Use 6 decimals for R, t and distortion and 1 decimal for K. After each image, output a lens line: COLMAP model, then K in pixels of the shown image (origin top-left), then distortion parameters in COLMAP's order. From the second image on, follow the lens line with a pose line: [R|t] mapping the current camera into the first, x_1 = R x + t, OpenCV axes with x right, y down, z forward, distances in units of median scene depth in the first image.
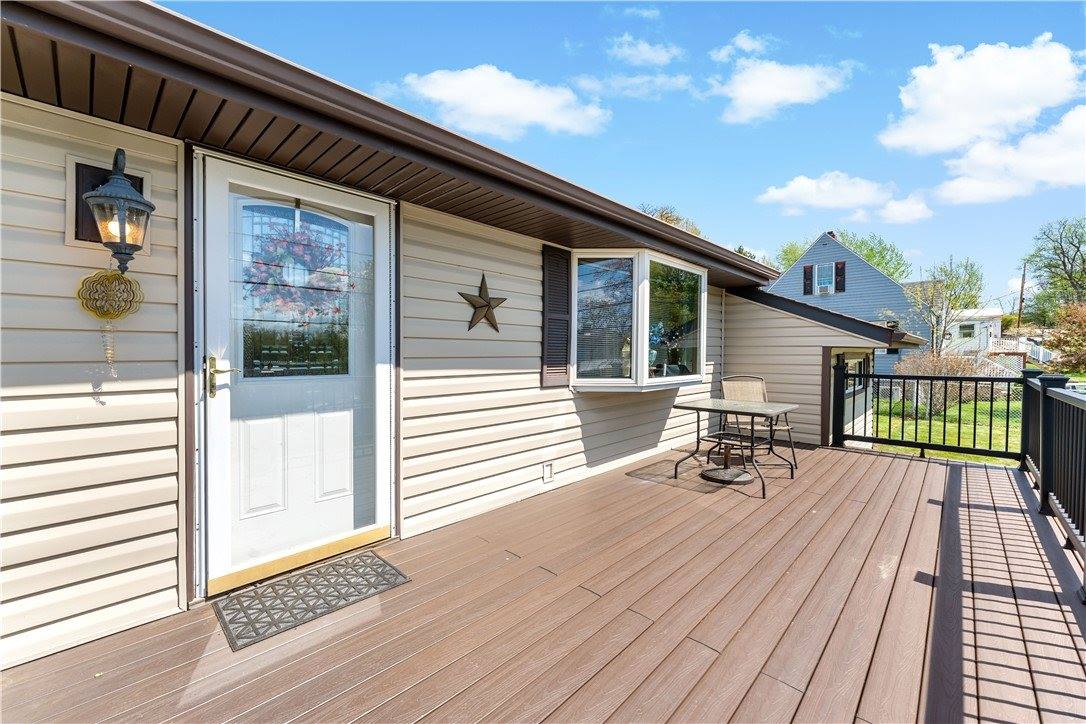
lens RADIAL K [[437.8, 0, 546.3], [0, 437.8, 359.2], [0, 0, 1]] dist [0.001604, -0.000316]
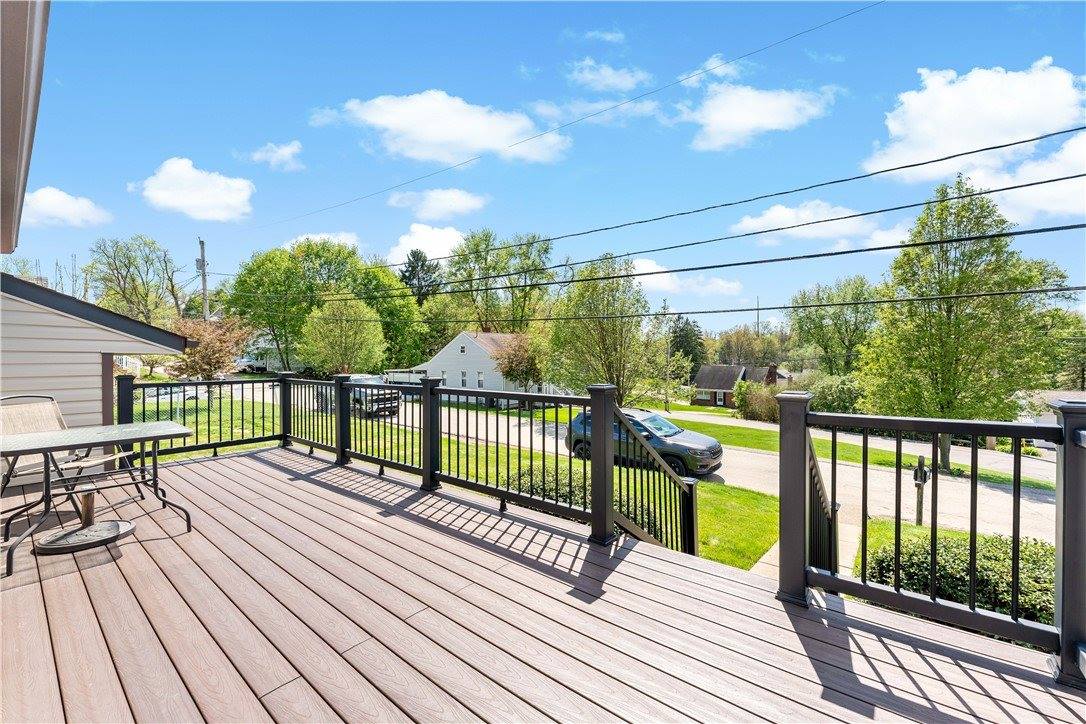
lens RADIAL K [[437.8, 0, 544.7], [0, 437.8, 363.1], [0, 0, 1]] dist [0.001604, -0.000316]
pose [[-0.096354, -0.008992, 0.995307, -0.379991], [0.016287, 0.999811, 0.010610, -0.008839], [-0.995214, 0.017233, -0.096189, 0.348799]]
